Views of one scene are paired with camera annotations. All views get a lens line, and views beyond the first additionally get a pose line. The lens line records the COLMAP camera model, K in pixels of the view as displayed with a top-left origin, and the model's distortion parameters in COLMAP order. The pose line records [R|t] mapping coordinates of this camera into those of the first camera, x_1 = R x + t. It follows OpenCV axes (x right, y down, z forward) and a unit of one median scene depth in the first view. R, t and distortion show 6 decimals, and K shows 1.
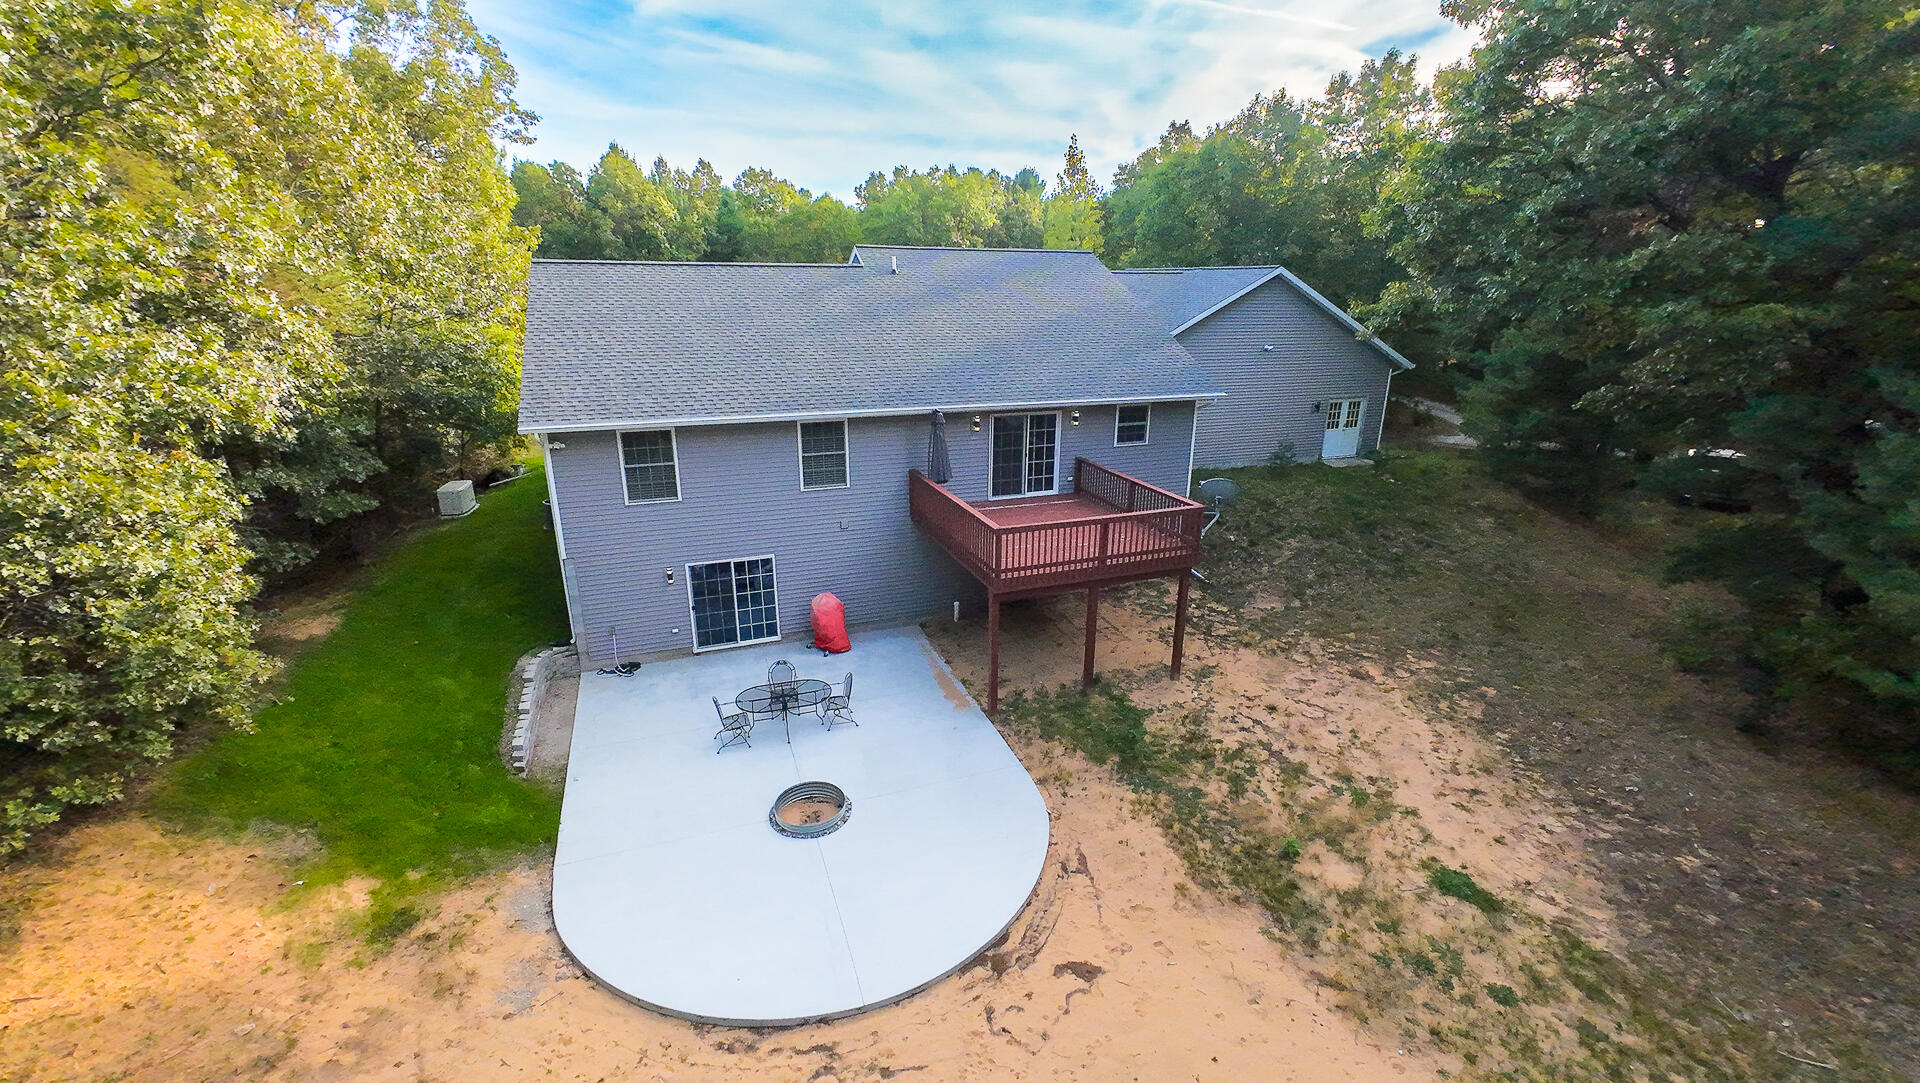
lens RADIAL K [[781.9, 0, 964.7], [0, 781.9, 541.4], [0, 0, 1]] dist [-0.004066, 0.000193]
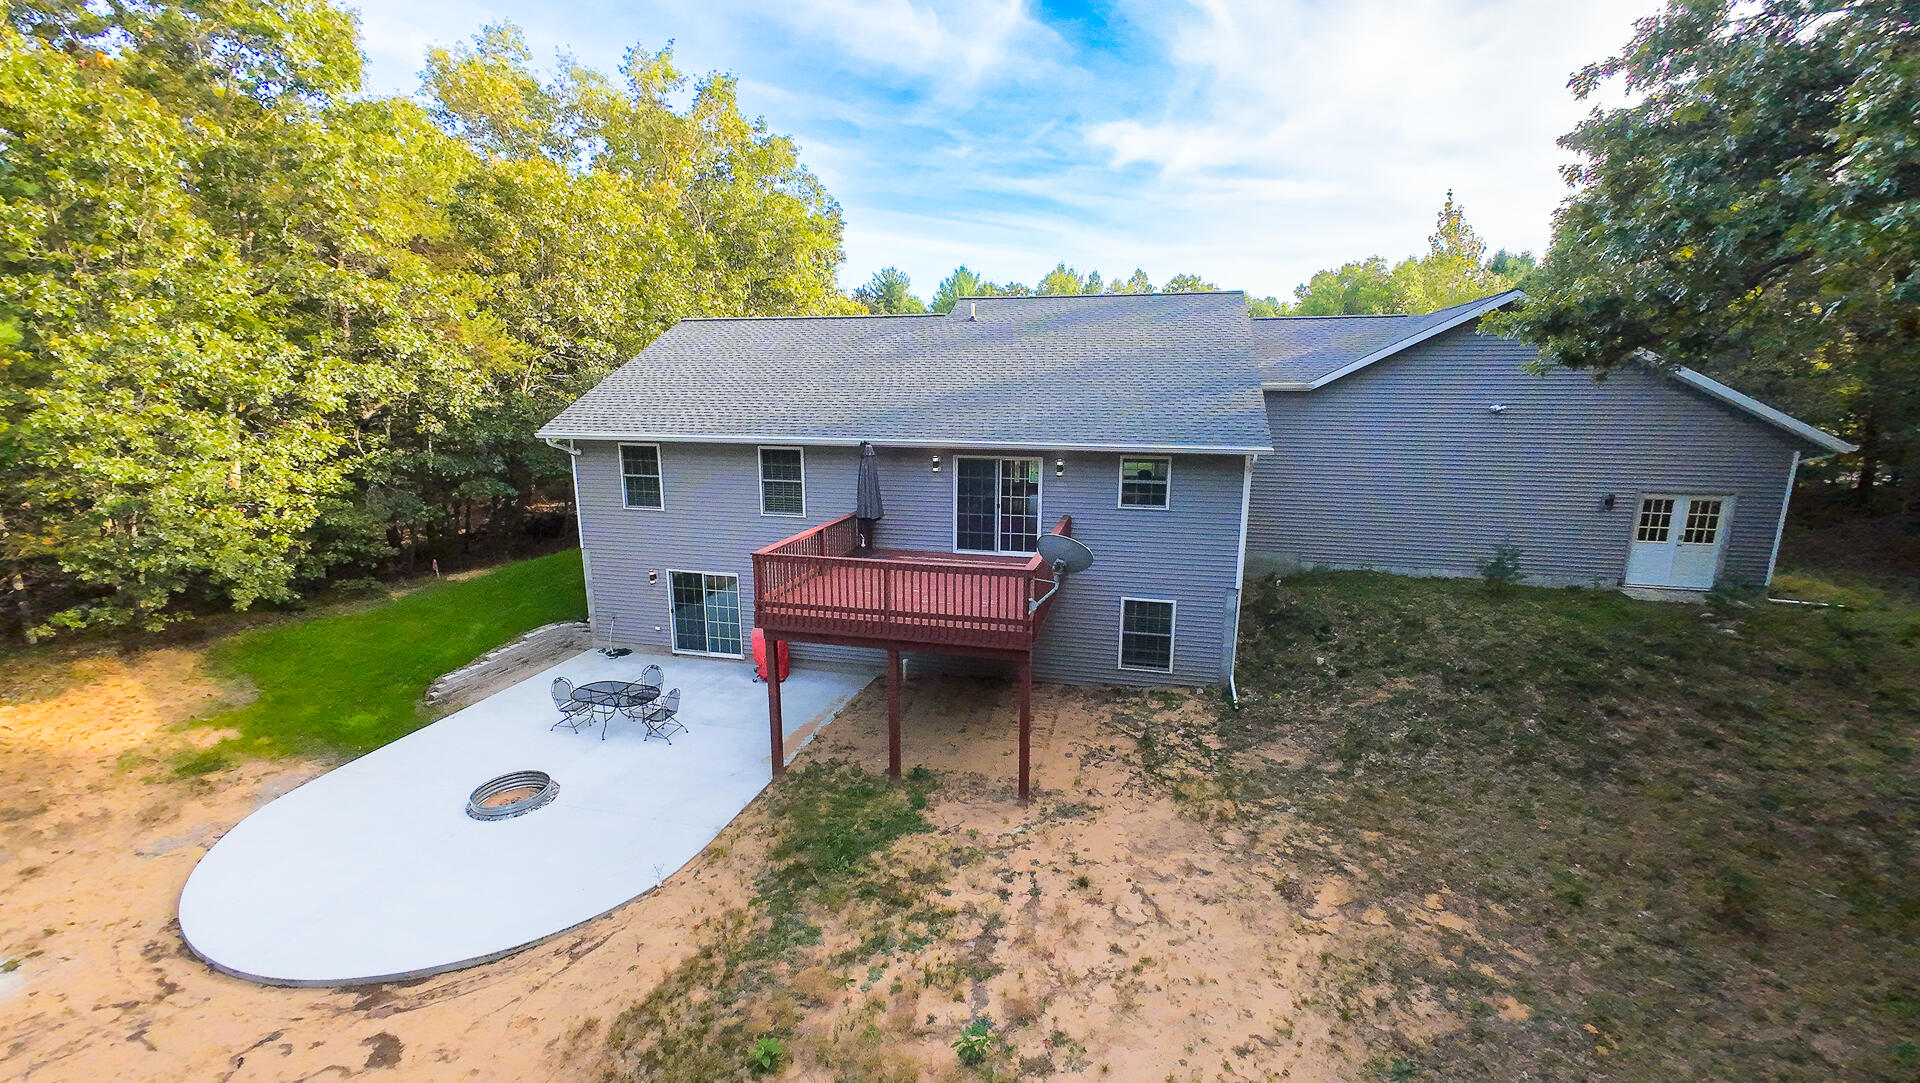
lens RADIAL K [[749.0, 0, 960.0], [0, 749.0, 541.5], [0, 0, 1]] dist [-0.002066, 0.000615]
pose [[0.827638, 0.108808, -0.550615, 0.566927], [-0.174402, 0.982322, -0.068027, -0.009377], [0.533479, 0.152330, 0.831983, 0.335781]]
